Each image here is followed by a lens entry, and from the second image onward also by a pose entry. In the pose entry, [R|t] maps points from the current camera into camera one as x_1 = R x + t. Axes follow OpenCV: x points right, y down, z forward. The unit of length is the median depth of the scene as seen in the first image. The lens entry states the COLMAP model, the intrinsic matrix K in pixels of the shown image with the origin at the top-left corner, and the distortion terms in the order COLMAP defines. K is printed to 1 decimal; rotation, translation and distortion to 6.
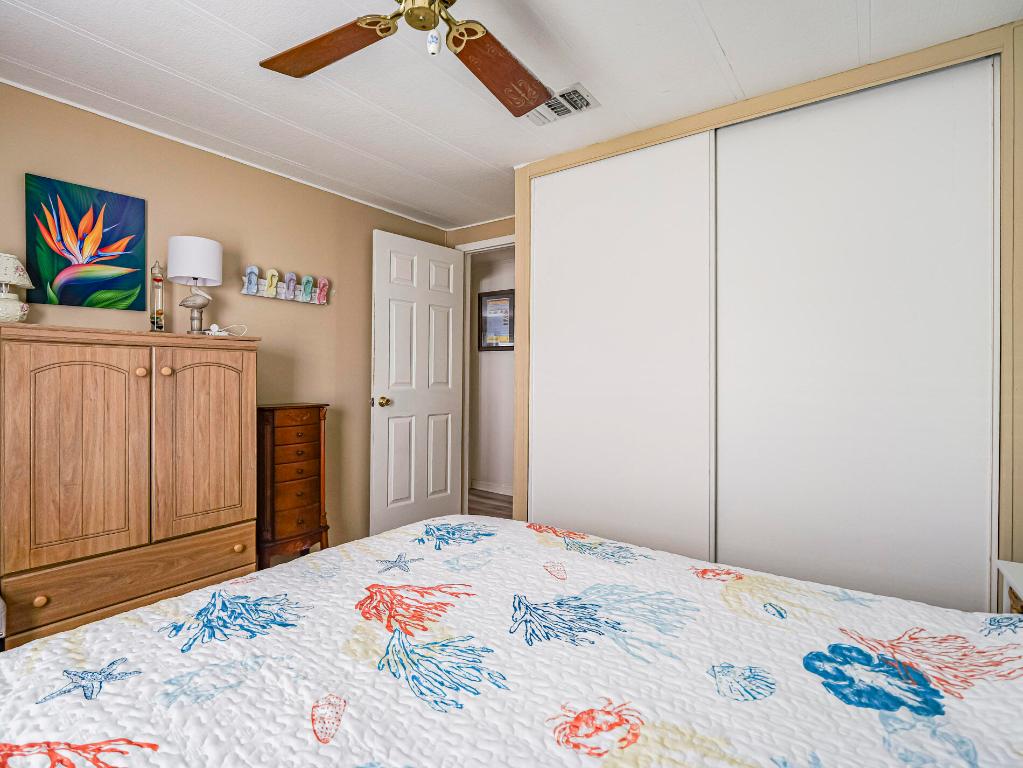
lens RADIAL K [[497.7, 0, 511.2], [0, 497.7, 375.1], [0, 0, 1]] dist [-0.017333, 0.000059]
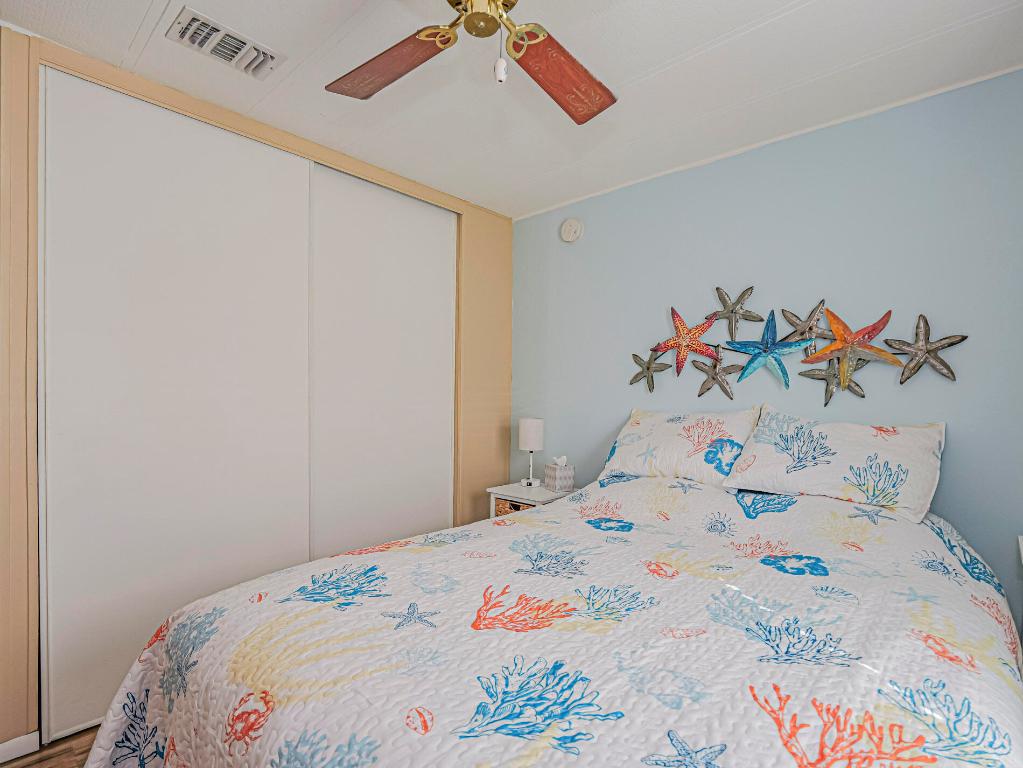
lens RADIAL K [[497.7, 0, 511.2], [0, 497.7, 375.1], [0, 0, 1]] dist [-0.017333, 0.000059]
pose [[0.139637, 0.027933, 0.989809, -1.414424], [-0.009961, 0.999591, -0.026804, -0.018181], [-0.990153, -0.006116, 0.139858, 0.961332]]
